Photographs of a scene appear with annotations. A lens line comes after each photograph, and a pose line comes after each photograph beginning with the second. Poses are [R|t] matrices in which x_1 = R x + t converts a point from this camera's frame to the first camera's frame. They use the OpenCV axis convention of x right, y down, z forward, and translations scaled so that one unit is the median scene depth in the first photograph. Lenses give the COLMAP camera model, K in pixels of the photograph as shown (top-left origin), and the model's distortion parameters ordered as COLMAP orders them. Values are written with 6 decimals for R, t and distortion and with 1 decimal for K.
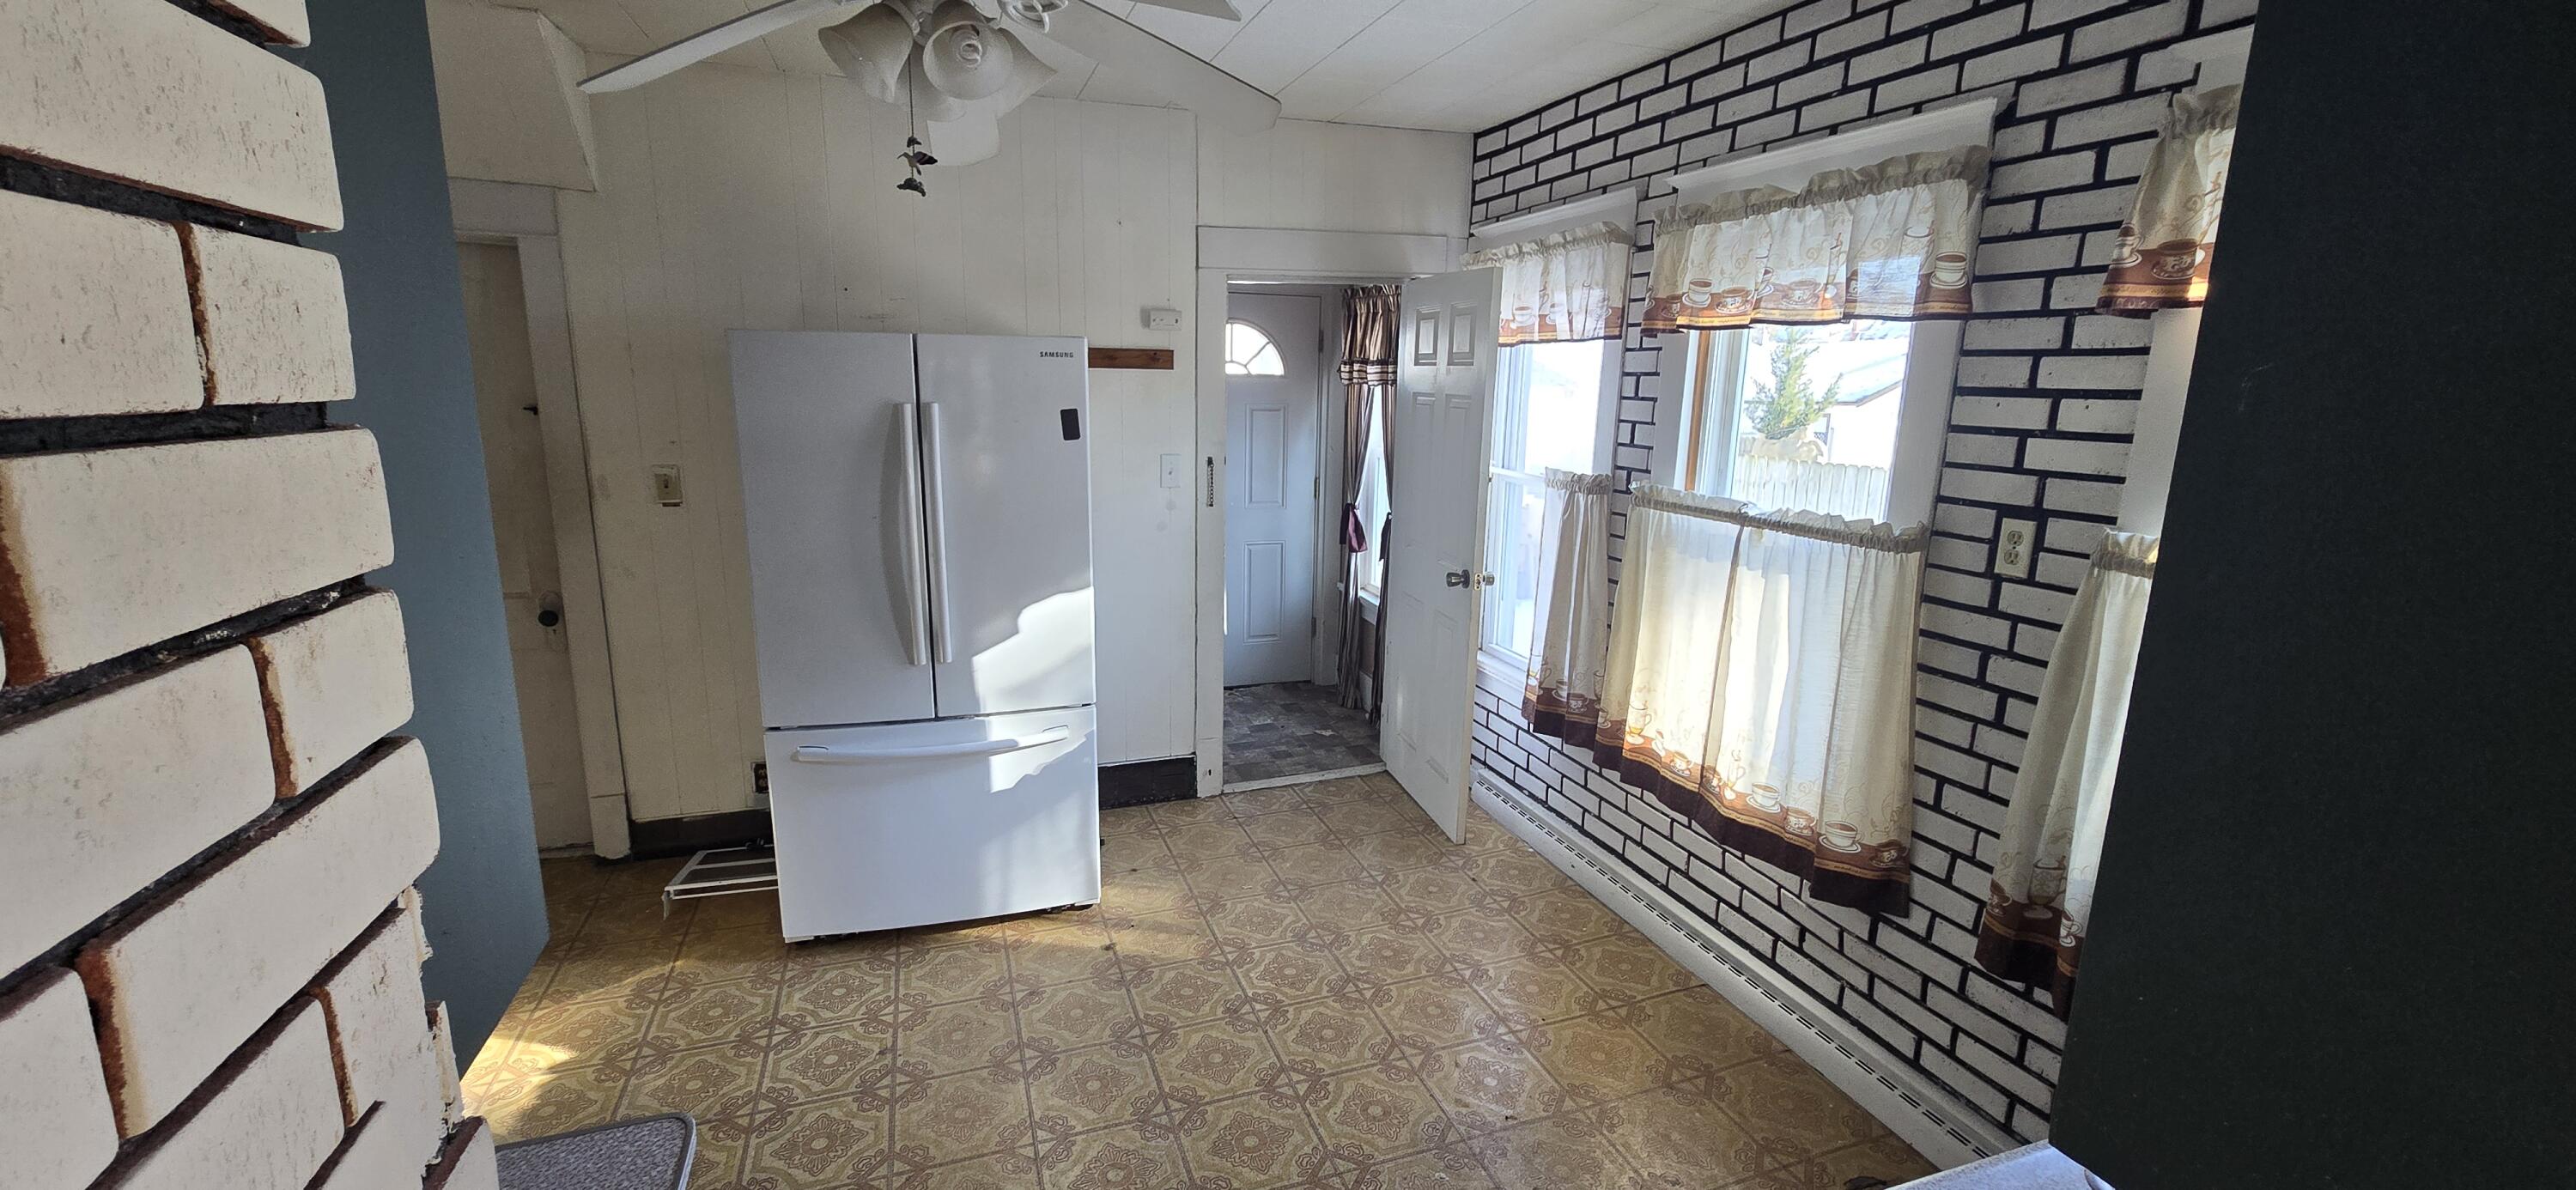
lens RADIAL K [[1048.7, 0, 1282.3], [0, 1048.7, 593.5], [0, 0, 1]] dist [0.000298, -0.000589]
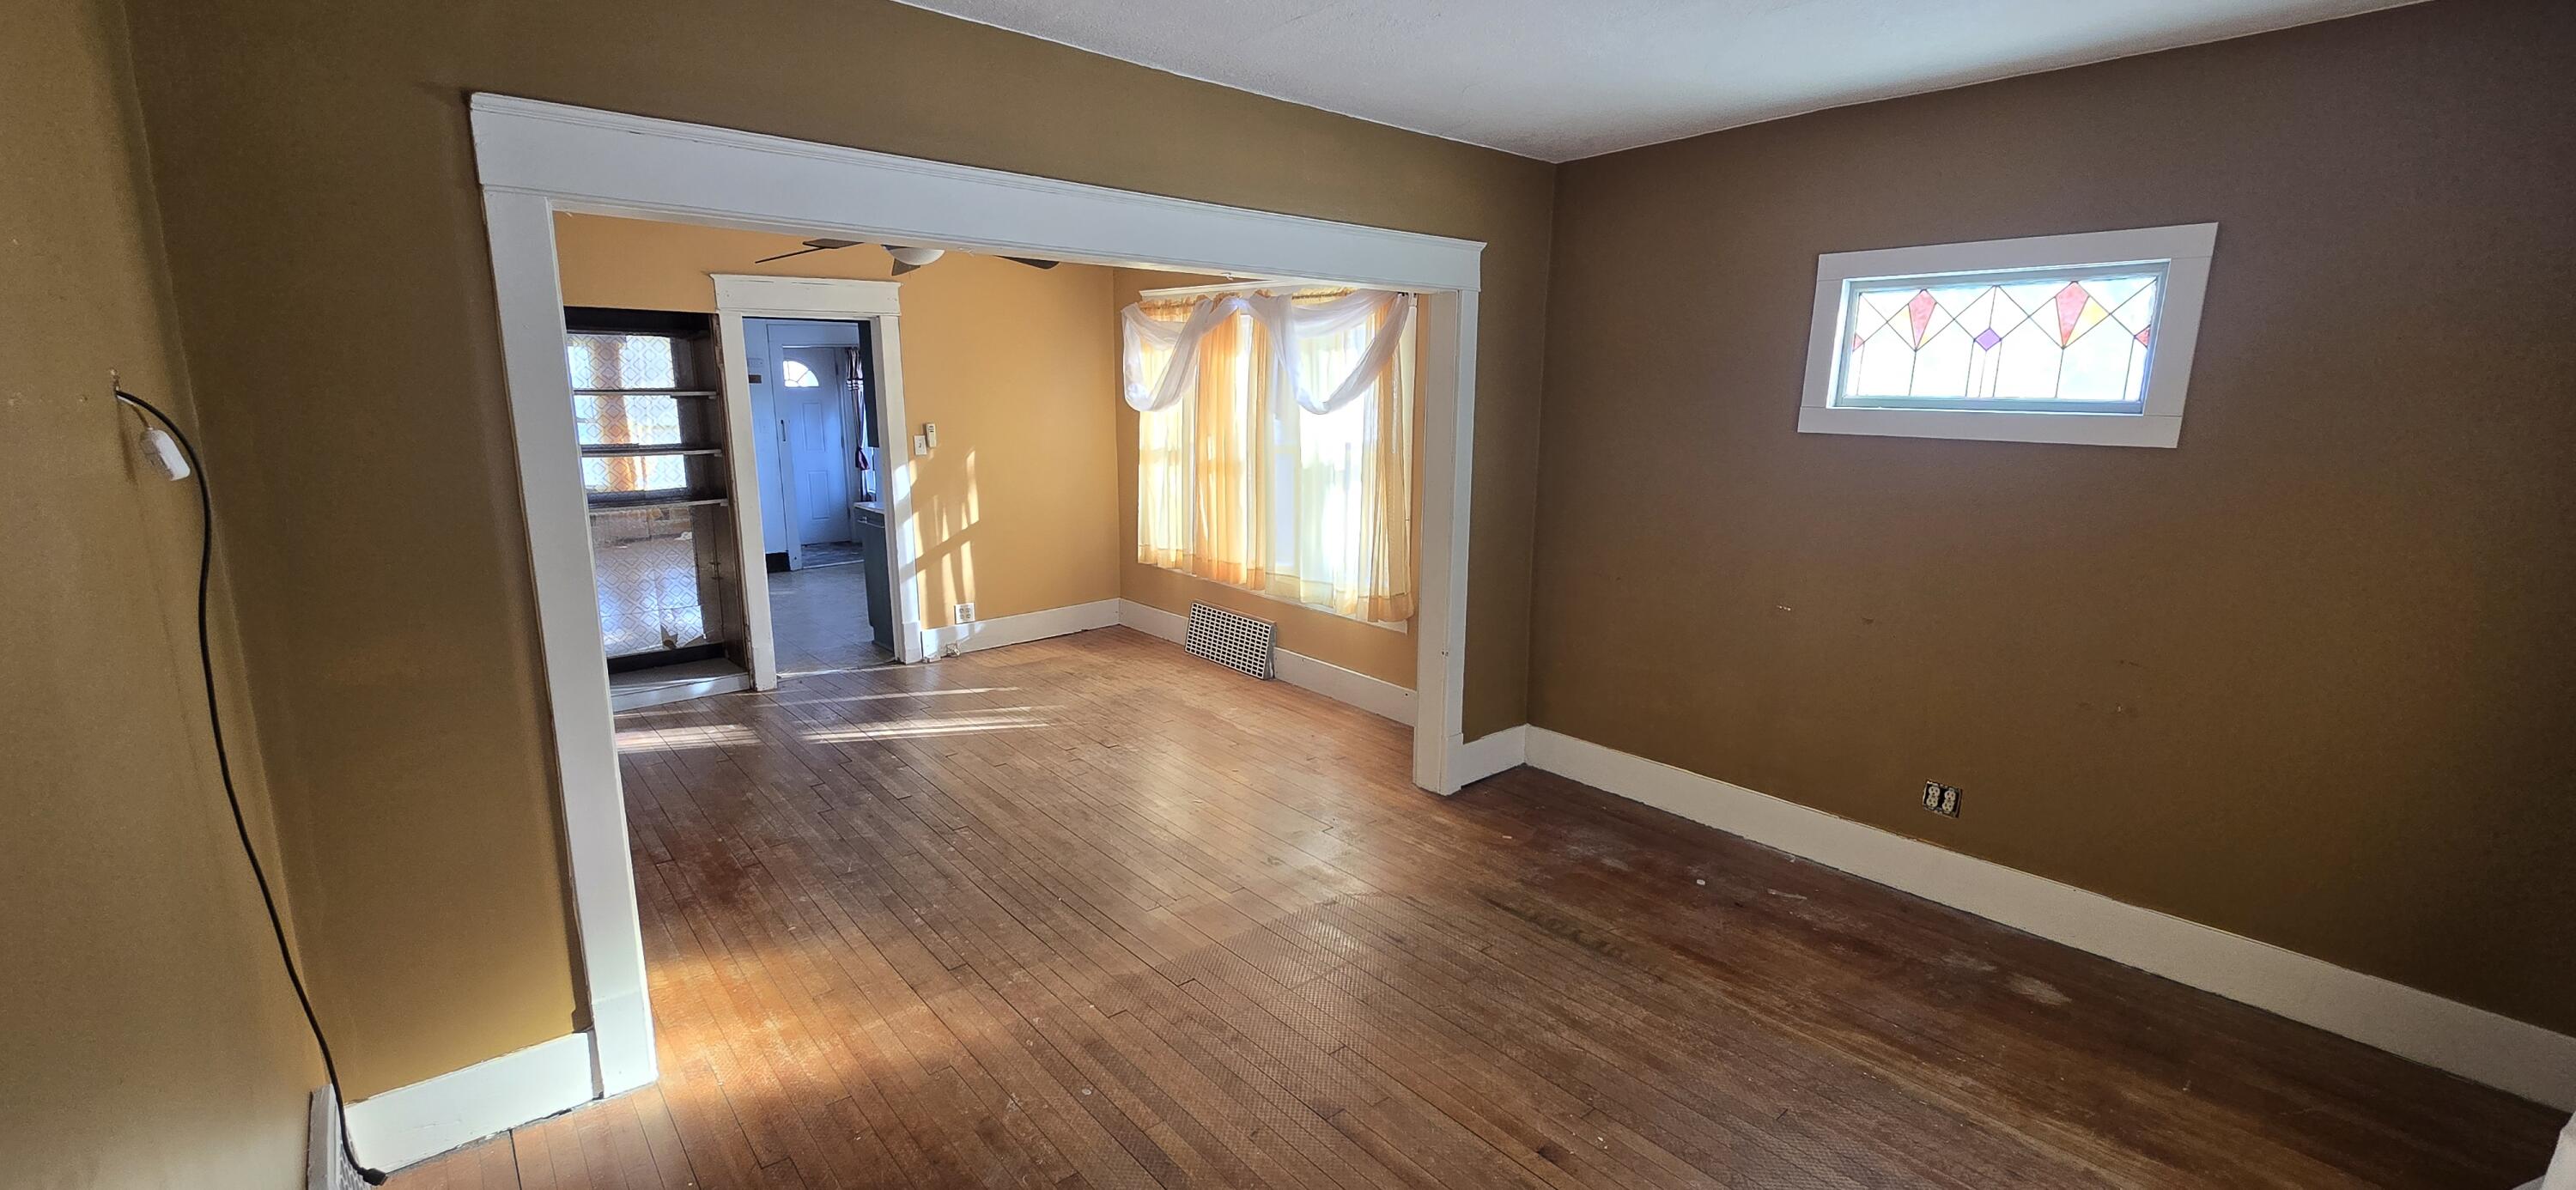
lens RADIAL K [[1048.7, 0, 1292.1], [0, 1048.7, 598.6], [0, 0, 1]] dist [0.000298, -0.000589]
pose [[0.926890, -0.091344, 0.364048, 0.076018], [0.092240, 0.995624, 0.014966, 0.259889], [-0.363822, 0.019708, 0.931260, -1.237760]]
